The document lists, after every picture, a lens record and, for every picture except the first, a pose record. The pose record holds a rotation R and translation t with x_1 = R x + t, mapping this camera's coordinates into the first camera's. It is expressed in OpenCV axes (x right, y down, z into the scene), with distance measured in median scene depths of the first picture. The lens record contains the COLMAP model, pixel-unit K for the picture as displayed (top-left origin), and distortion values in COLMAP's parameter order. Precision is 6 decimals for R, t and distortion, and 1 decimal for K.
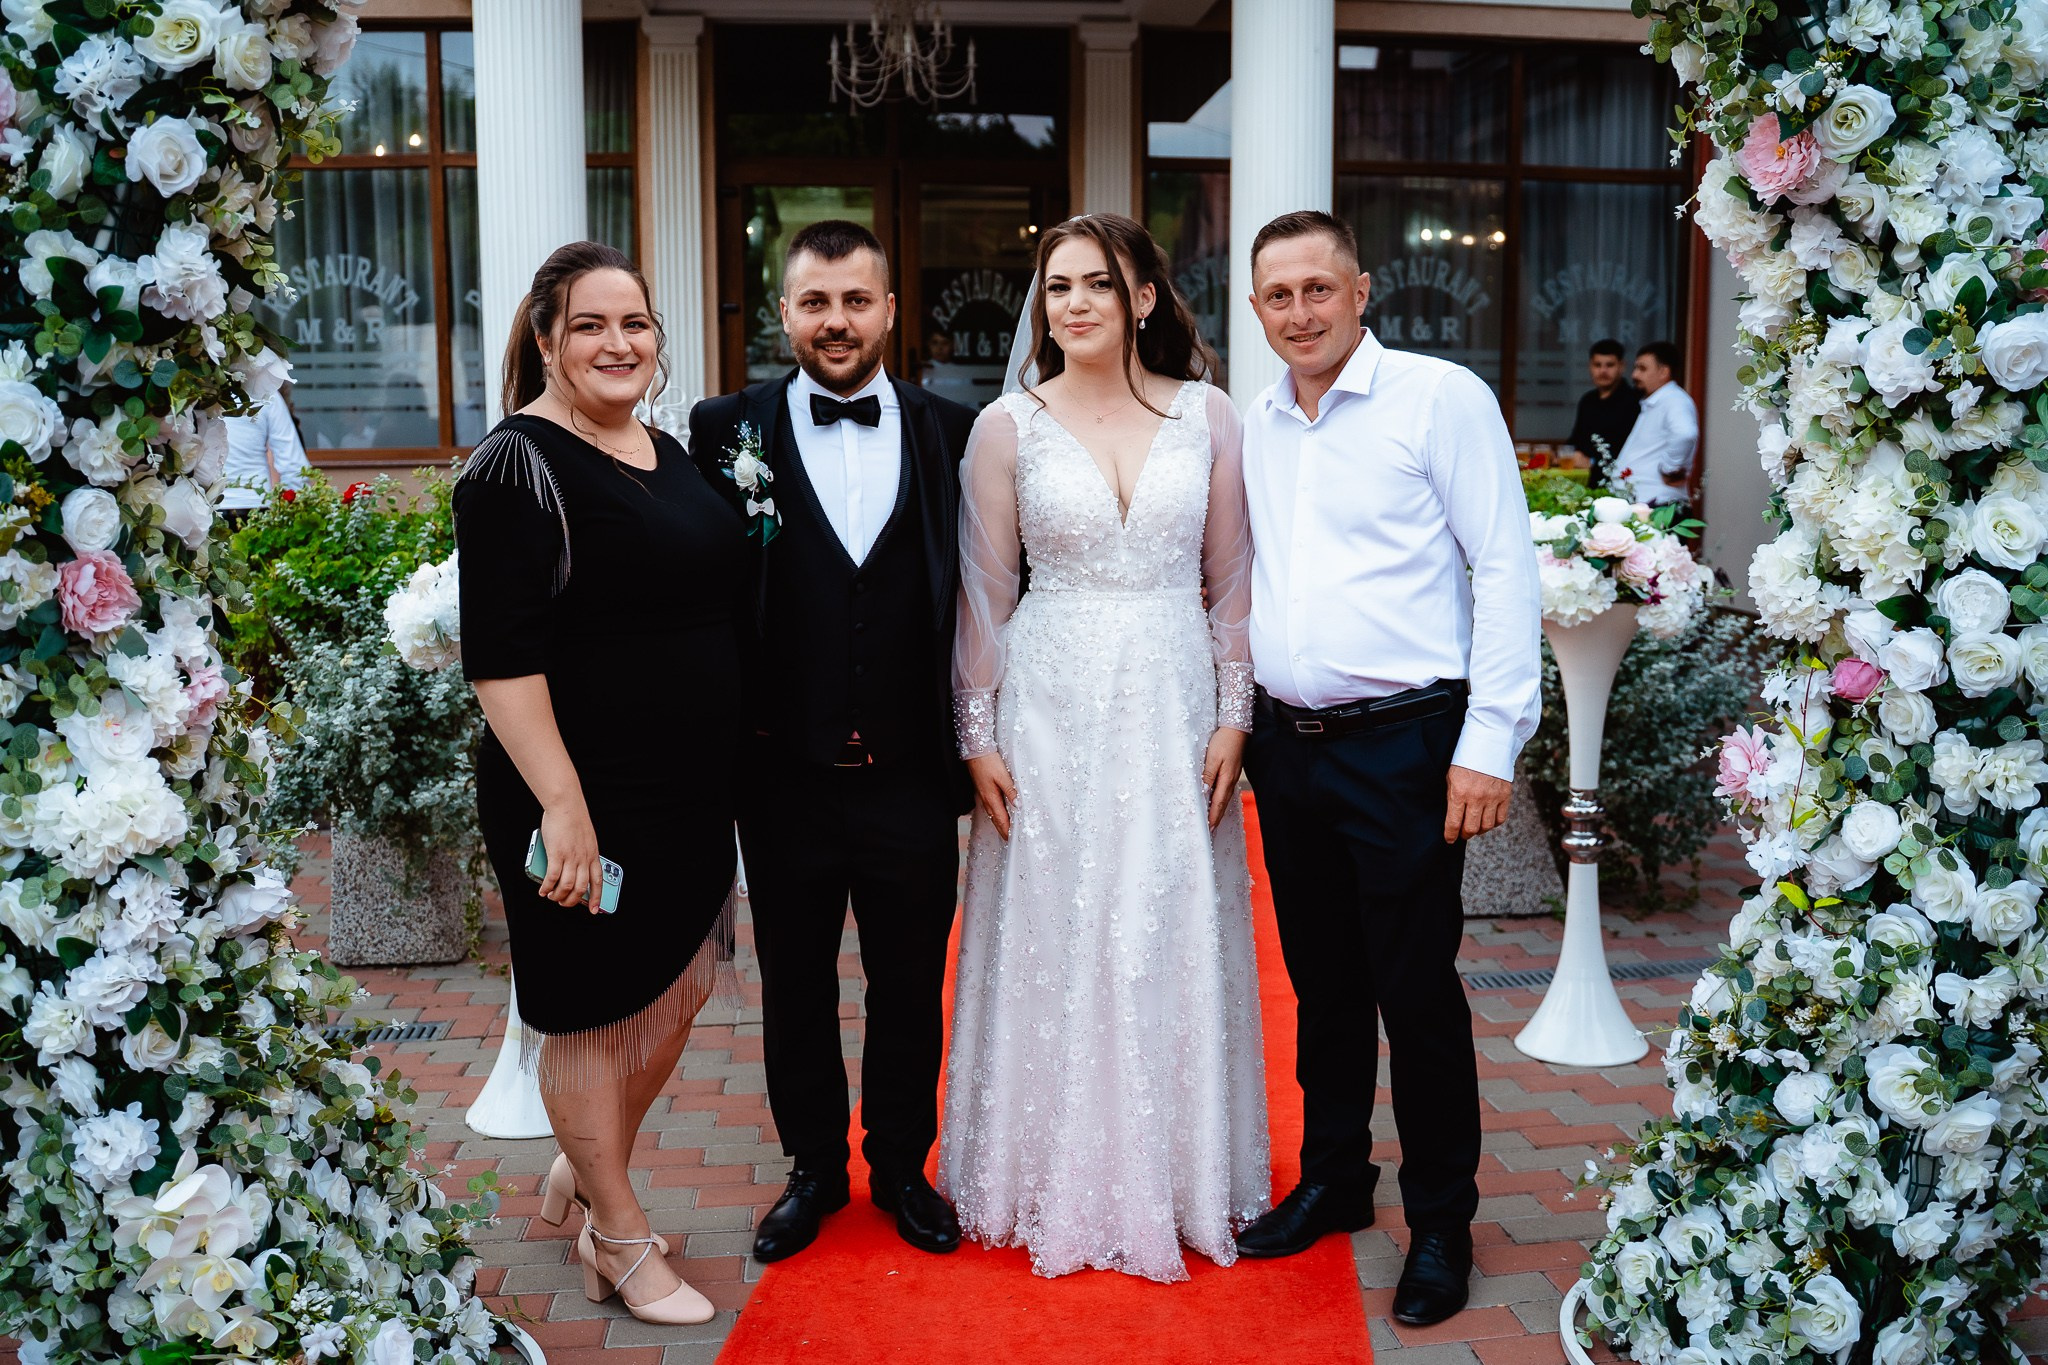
lens RADIAL K [[1709.9, 0, 1040.4], [0, 1709.9, 673.1], [0, 0, 1]] dist [-0.116782, 0.090388]
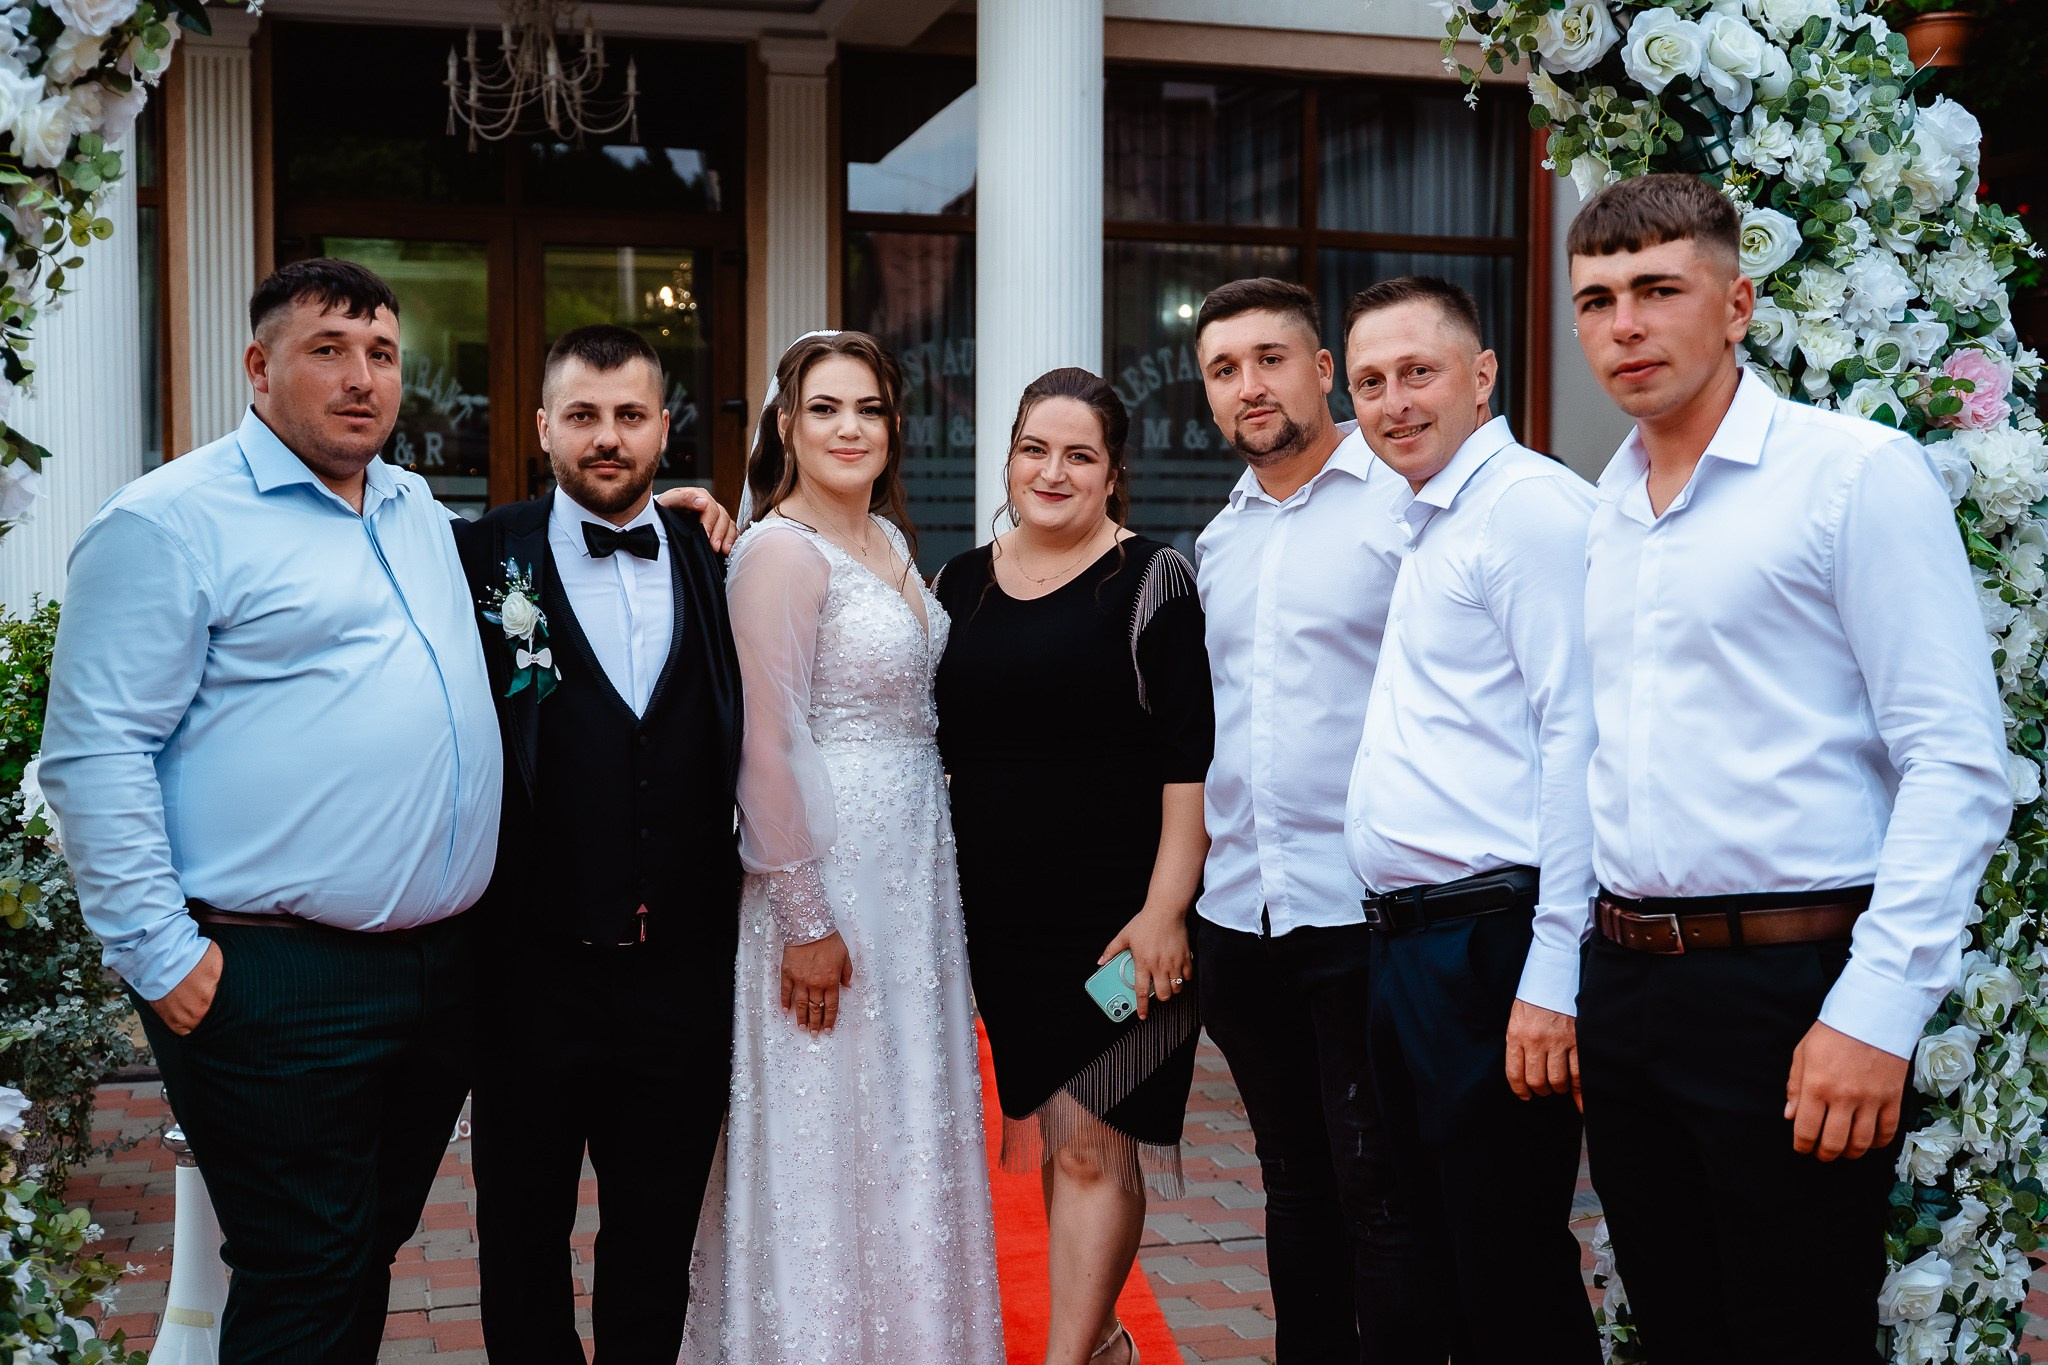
lens RADIAL K [[2357.7, 0, 1000.9], [0, 2357.7, 712.3], [0, 0, 1]] dist [-0.042791, 0.065812]
pose [[0.988229, -0.006100, 0.152859, -0.144730], [0.018120, 0.996838, -0.077365, 0.035390], [-0.151904, 0.079224, 0.985215, -0.238469]]
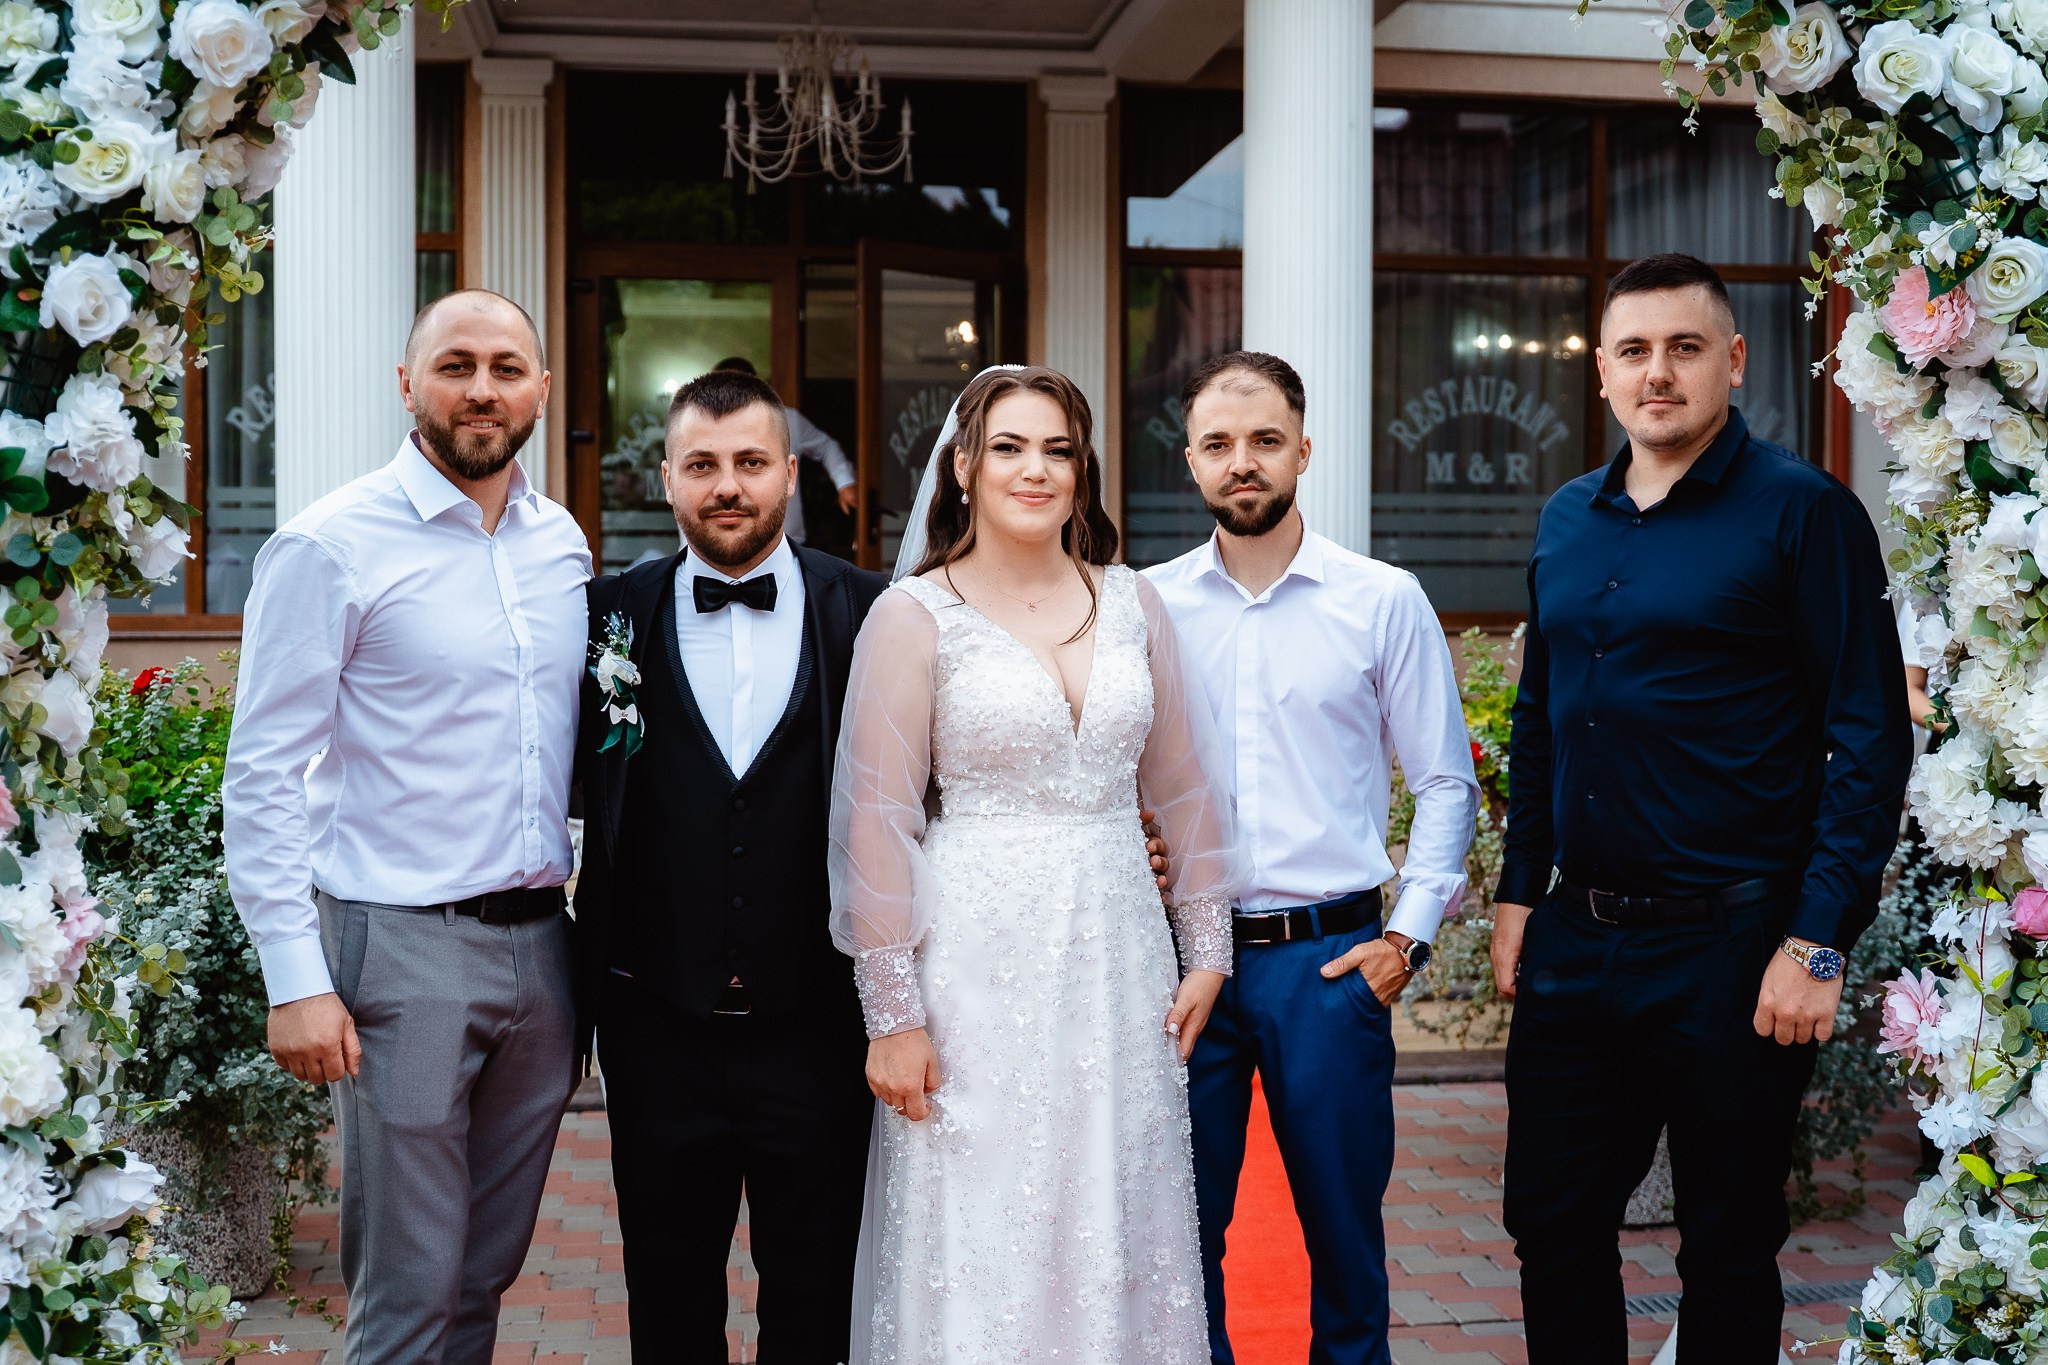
lens RADIAL K [[2333.4, 0, 1059.4], [0, 2333.4, 669.7], [0, 0, 1]] dist [-0.056328, 0.092413]
pose [[0.998981, 0.003443, 0.044999, -0.064110], [0.001415, 0.994206, -0.107479, 0.006944], [-0.045109, 0.107434, 0.993188, -0.161269]]
